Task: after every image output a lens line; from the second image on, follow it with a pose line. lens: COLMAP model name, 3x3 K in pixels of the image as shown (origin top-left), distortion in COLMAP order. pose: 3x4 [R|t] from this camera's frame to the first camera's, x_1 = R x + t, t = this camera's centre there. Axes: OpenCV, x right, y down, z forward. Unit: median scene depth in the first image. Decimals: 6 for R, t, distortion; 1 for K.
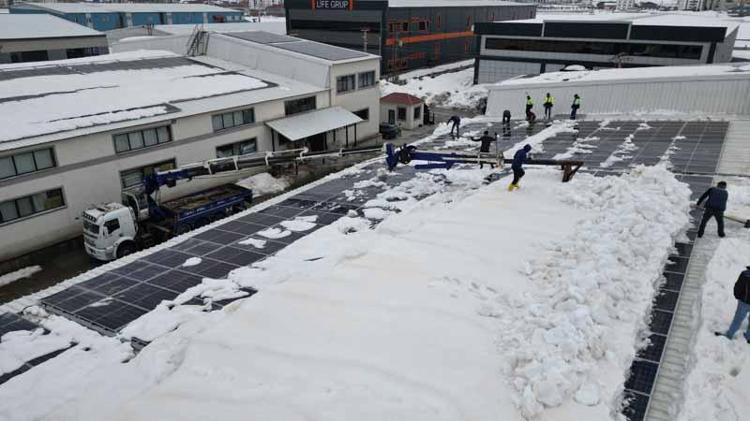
lens RADIAL K [[521.4, 0, 375.0], [0, 521.4, 210.5], [0, 0, 1]] dist [0.084336, -0.090865]
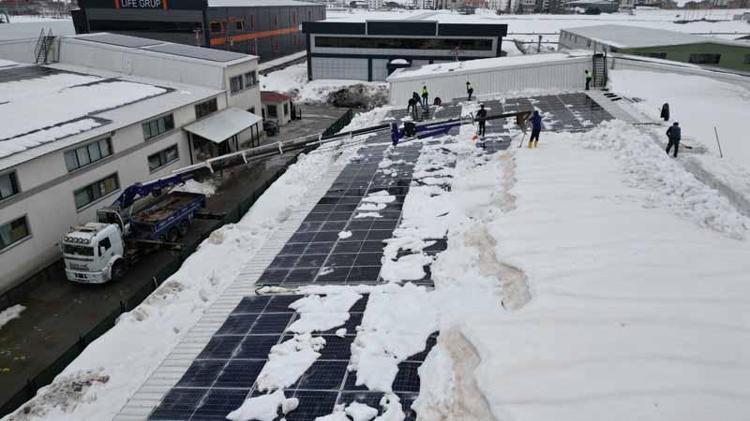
lens RADIAL K [[521.4, 0, 375.0], [0, 521.4, 210.5], [0, 0, 1]] dist [0.084336, -0.090865]
pose [[0.908994, -0.153348, 0.387576, -0.304786], [0.151590, 0.987813, 0.035307, 0.005059], [-0.388267, 0.026659, 0.921161, -0.047149]]
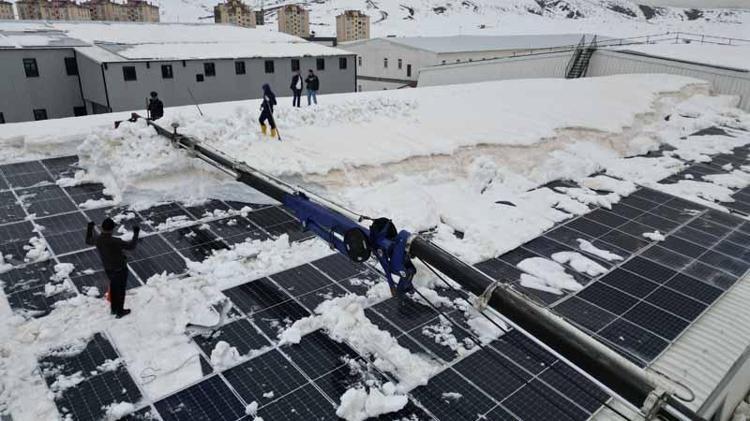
lens RADIAL K [[521.4, 0, 375.0], [0, 521.4, 210.5], [0, 0, 1]] dist [0.084336, -0.090865]
pose [[-0.971865, -0.081922, 0.220834, -0.039218], [0.082092, 0.760973, 0.643569, -0.216828], [-0.220771, 0.643591, -0.732837, 0.707293]]
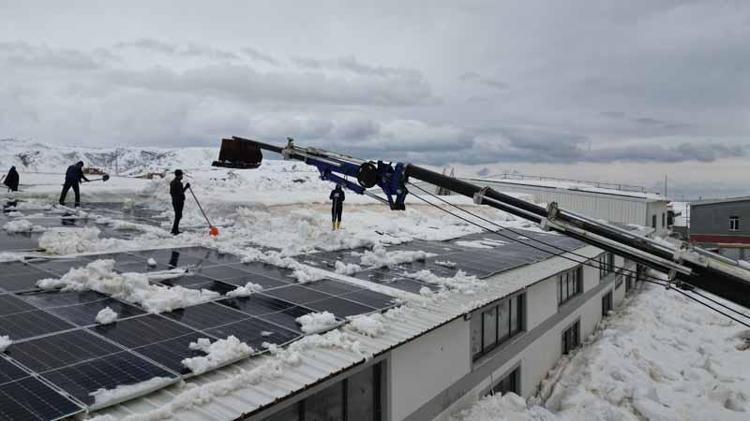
lens RADIAL K [[521.4, 0, 375.0], [0, 521.4, 210.5], [0, 0, 1]] dist [0.084336, -0.090865]
pose [[-0.999659, -0.002870, -0.025941, 0.036730], [-0.012698, 0.921859, 0.387316, -0.212889], [0.022802, 0.387514, -0.921582, 0.940689]]
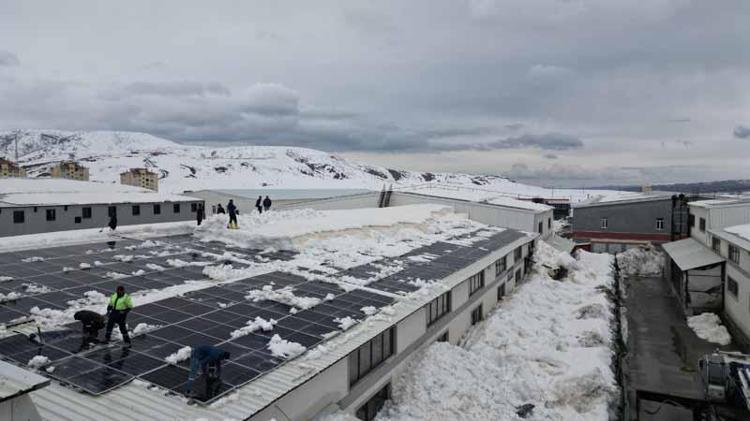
lens RADIAL K [[521.4, 0, 375.0], [0, 521.4, 210.5], [0, 0, 1]] dist [0.084336, -0.090865]
pose [[-0.985040, 0.003554, -0.172292, 0.131426], [-0.067481, 0.911992, 0.404619, -0.374045], [0.158566, 0.410193, -0.898108, 1.166309]]
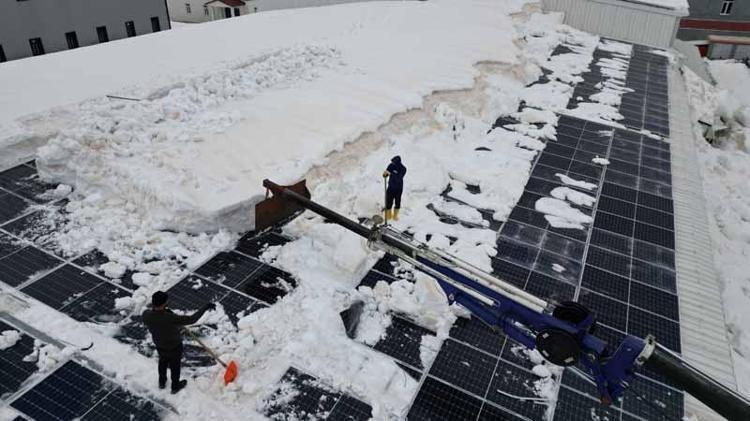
lens RADIAL K [[521.4, 0, 375.0], [0, 521.4, 210.5], [0, 0, 1]] dist [0.084336, -0.090865]
pose [[-0.986978, 0.069979, -0.144833, 0.106946], [-0.066474, 0.642478, 0.763416, -0.254417], [0.146475, 0.763102, -0.629460, 0.695377]]
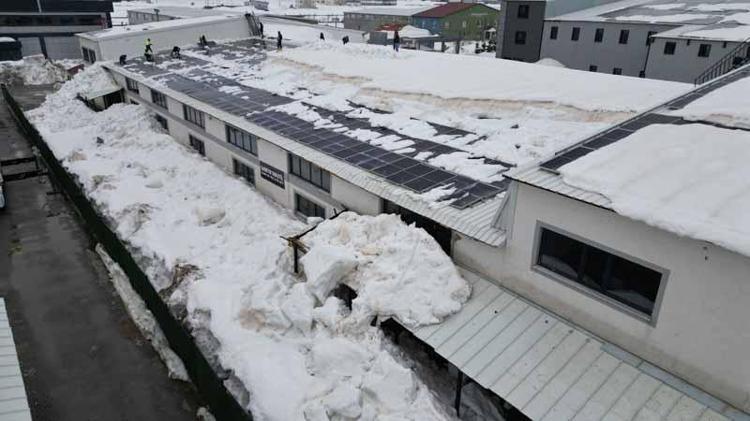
lens RADIAL K [[521.4, 0, 375.0], [0, 521.4, 210.5], [0, 0, 1]] dist [0.084336, -0.090865]
pose [[0.314124, -0.357418, 0.879533, -0.917989], [0.343847, 0.906362, 0.245515, 0.069574], [-0.884926, 0.225303, 0.407607, -0.091188]]
